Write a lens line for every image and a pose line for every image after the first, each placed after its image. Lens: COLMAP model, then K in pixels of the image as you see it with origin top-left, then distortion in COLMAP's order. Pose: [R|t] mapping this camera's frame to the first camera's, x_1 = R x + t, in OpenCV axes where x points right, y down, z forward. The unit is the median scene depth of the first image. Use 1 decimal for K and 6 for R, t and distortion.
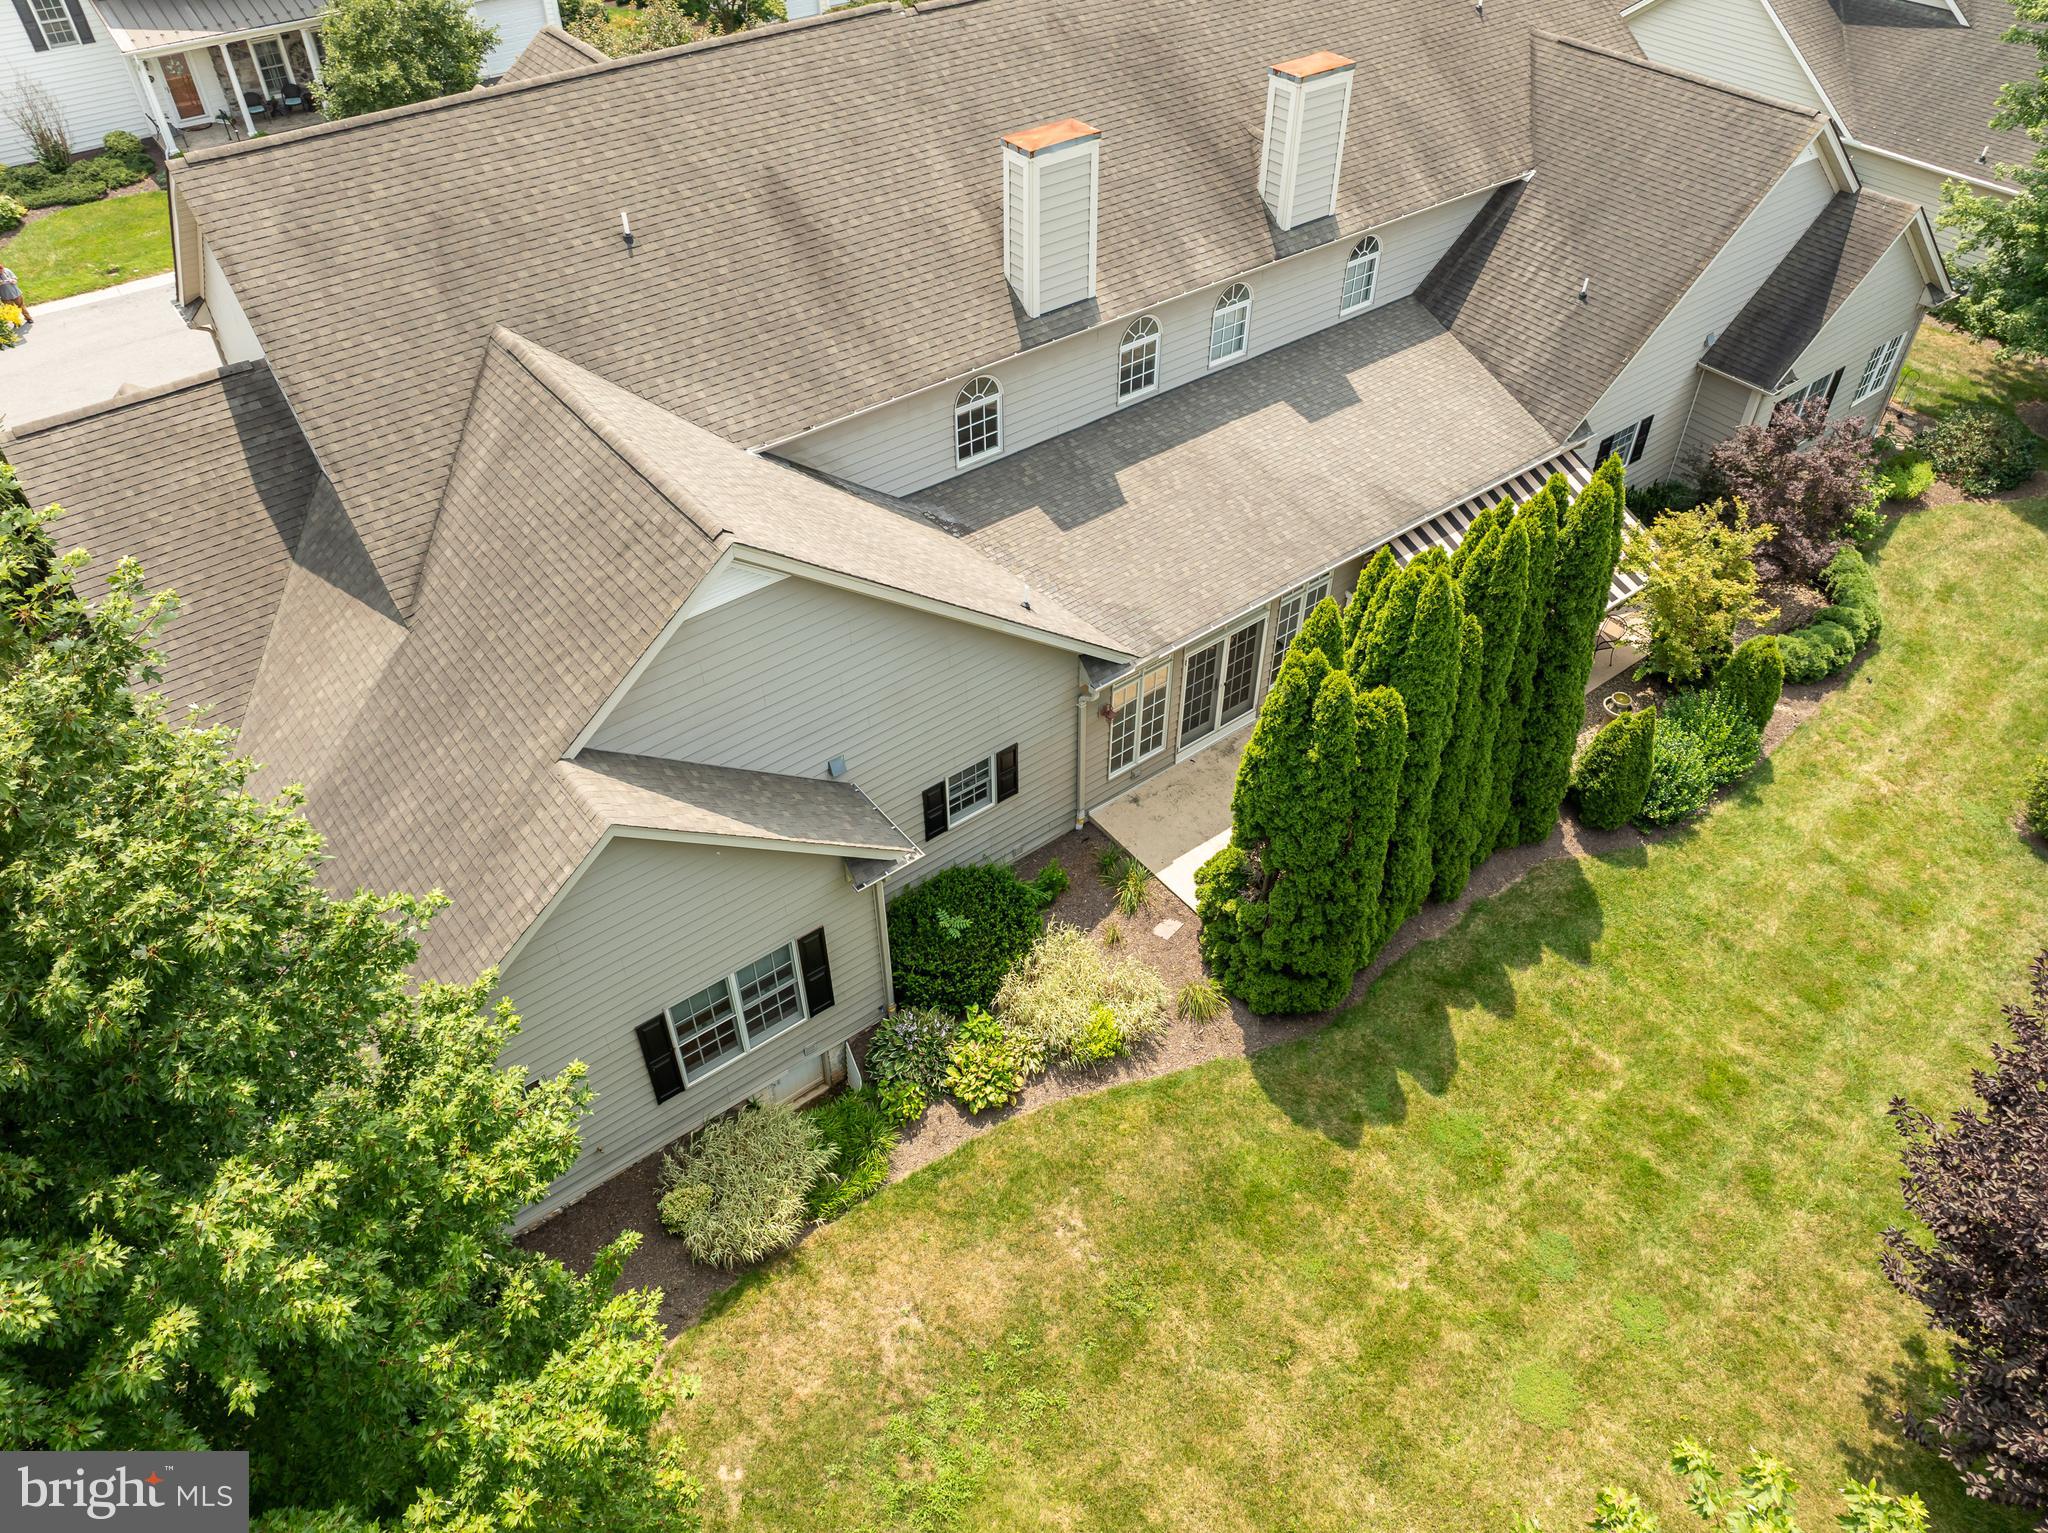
lens RADIAL K [[1458.7, 0, 1038.9], [0, 1458.7, 765.5], [0, 0, 1]] dist [-0.045423, 0.020893]
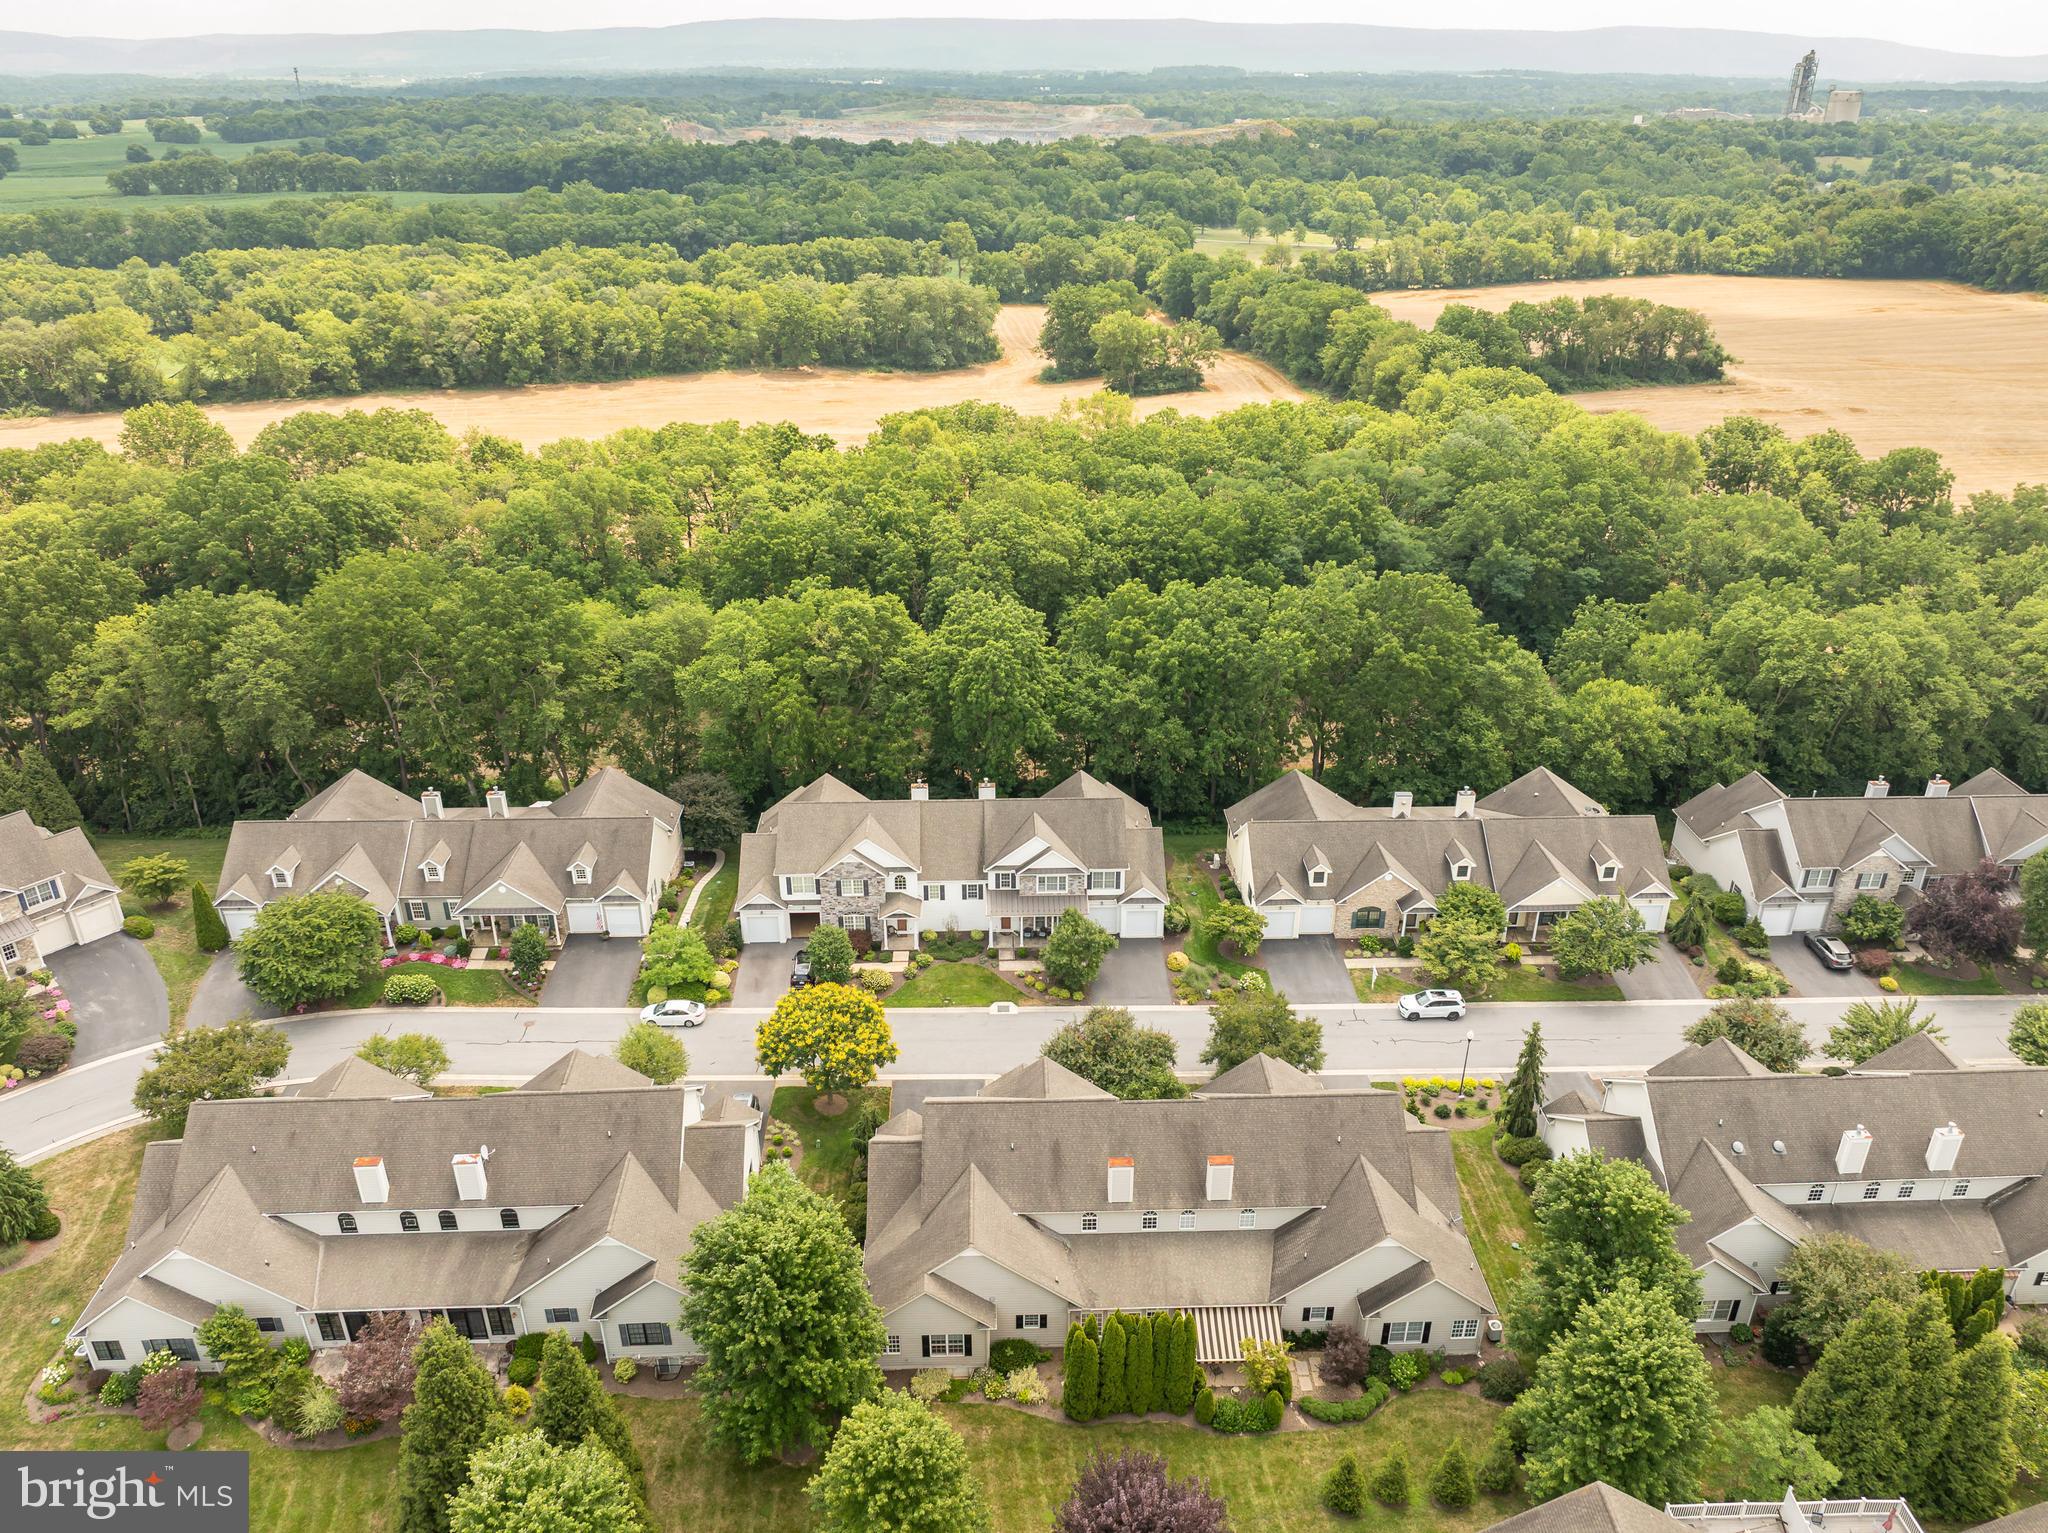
lens RADIAL K [[1493.2, 0, 1031.2], [0, 1493.2, 758.2], [0, 0, 1]] dist [-0.026440, -0.005478]
pose [[0.805581, 0.258186, -0.533272, 1.700229], [-0.399642, 0.901263, -0.167364, -0.679338], [0.437408, 0.347943, 0.829223, -2.809446]]
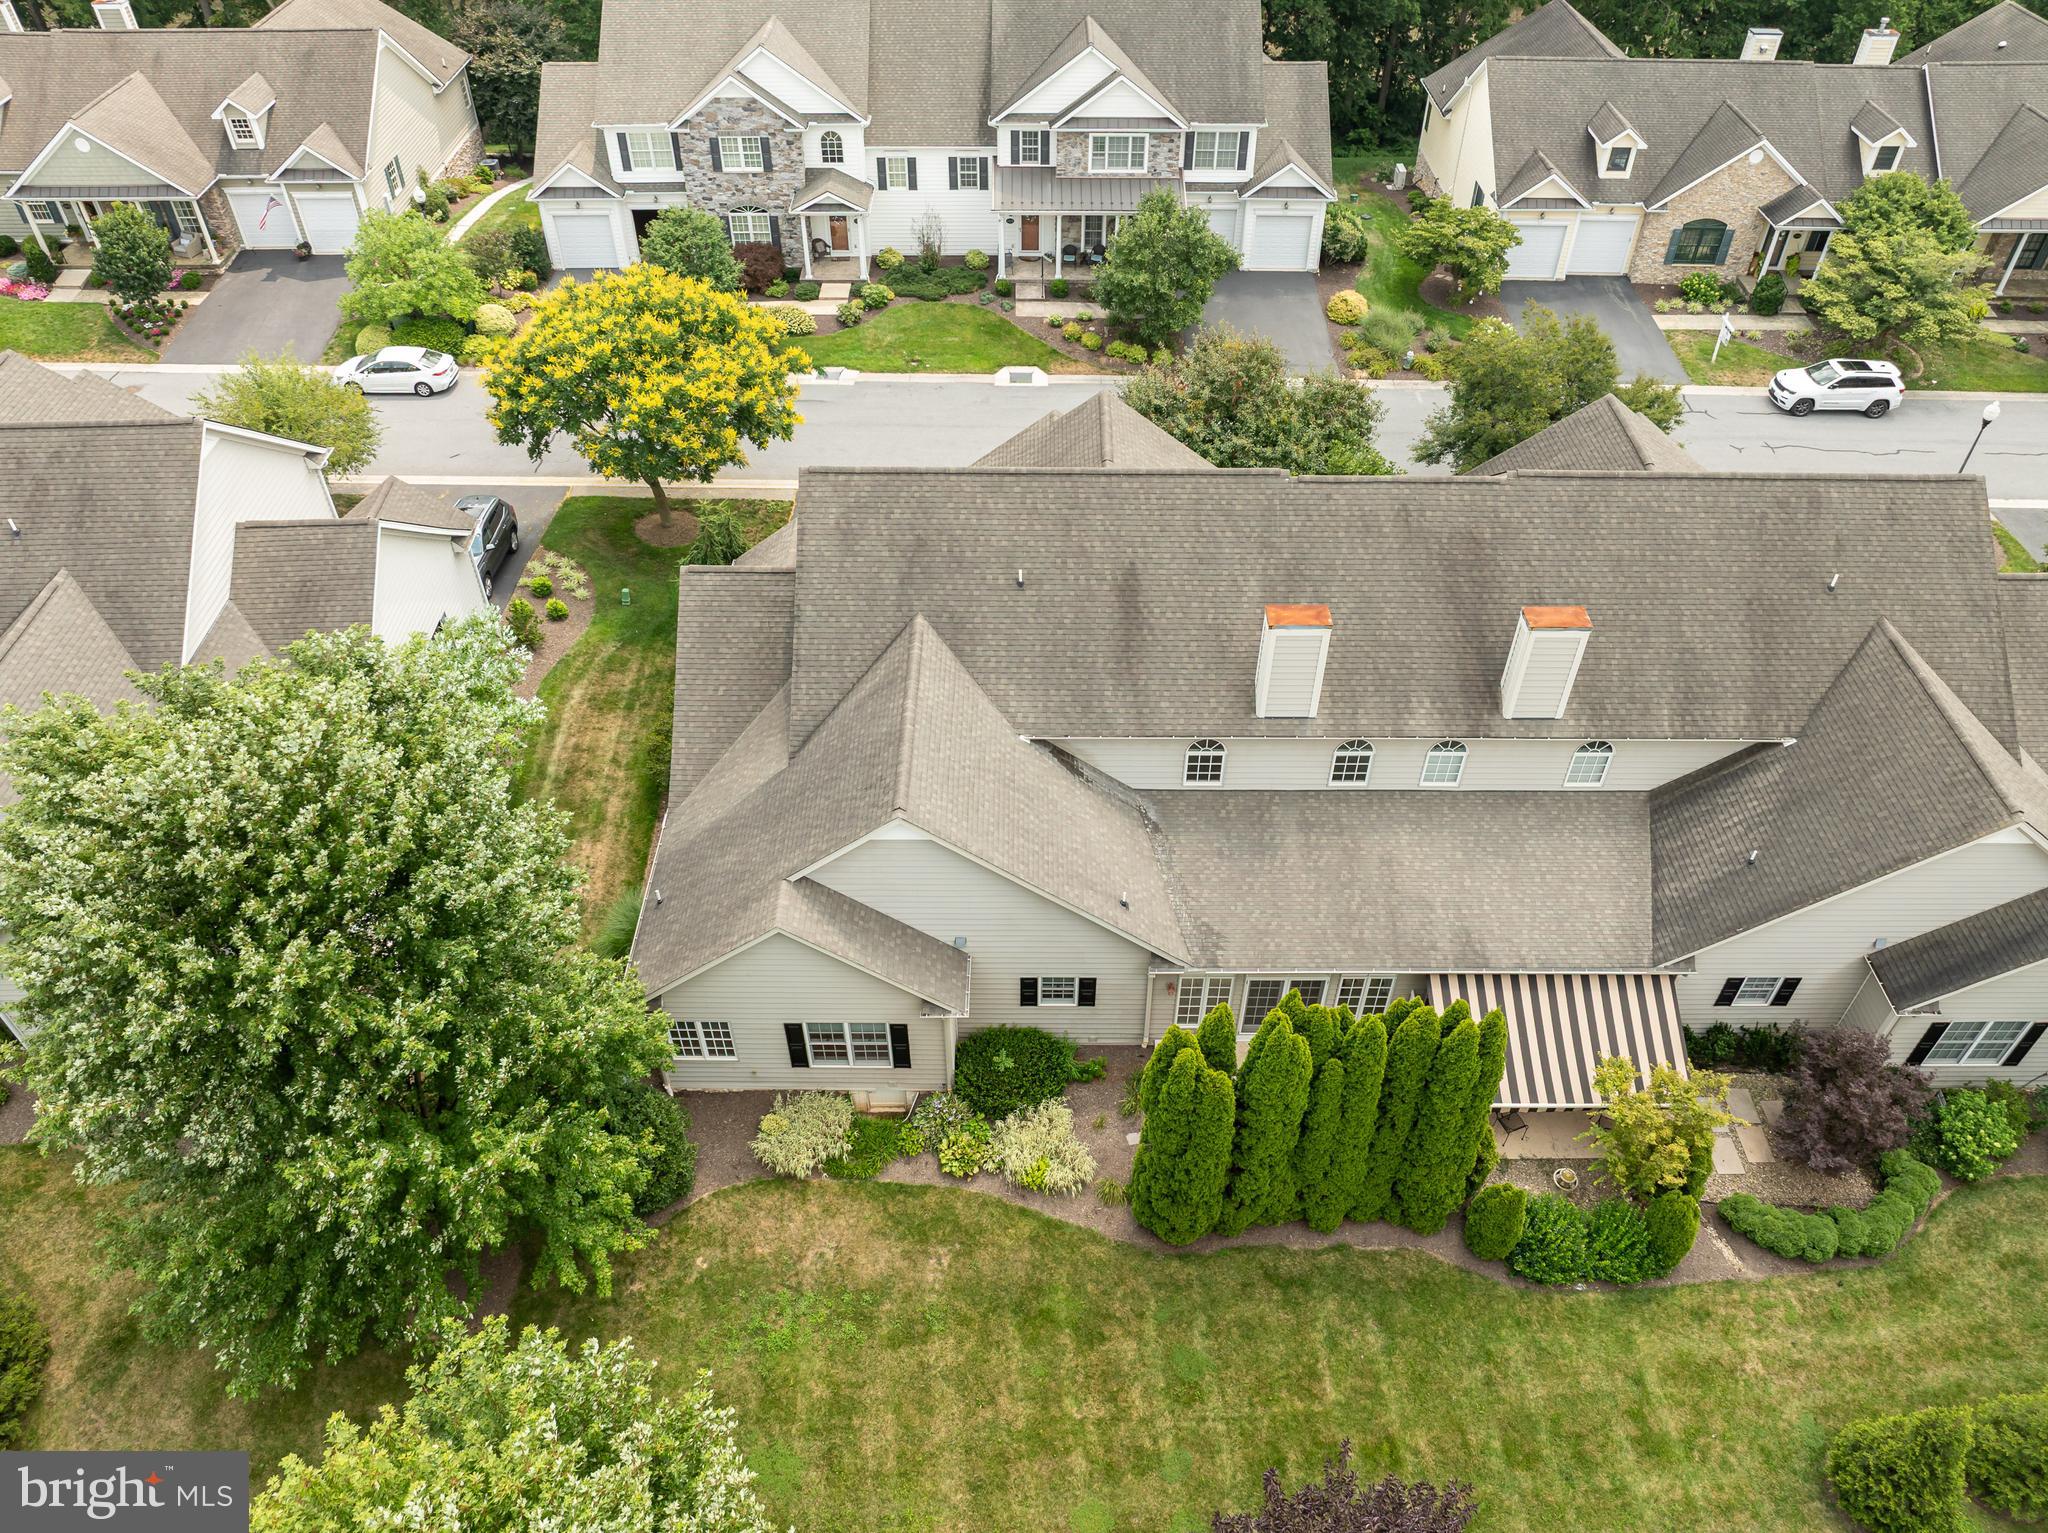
lens RADIAL K [[1493.2, 0, 1031.2], [0, 1493.2, 758.2], [0, 0, 1]] dist [-0.026440, -0.005478]
pose [[0.785384, 0.419581, -0.455109, 0.571020], [-0.418607, 0.901621, 0.108843, -0.381218], [0.456005, 0.105028, 0.883758, -0.447799]]
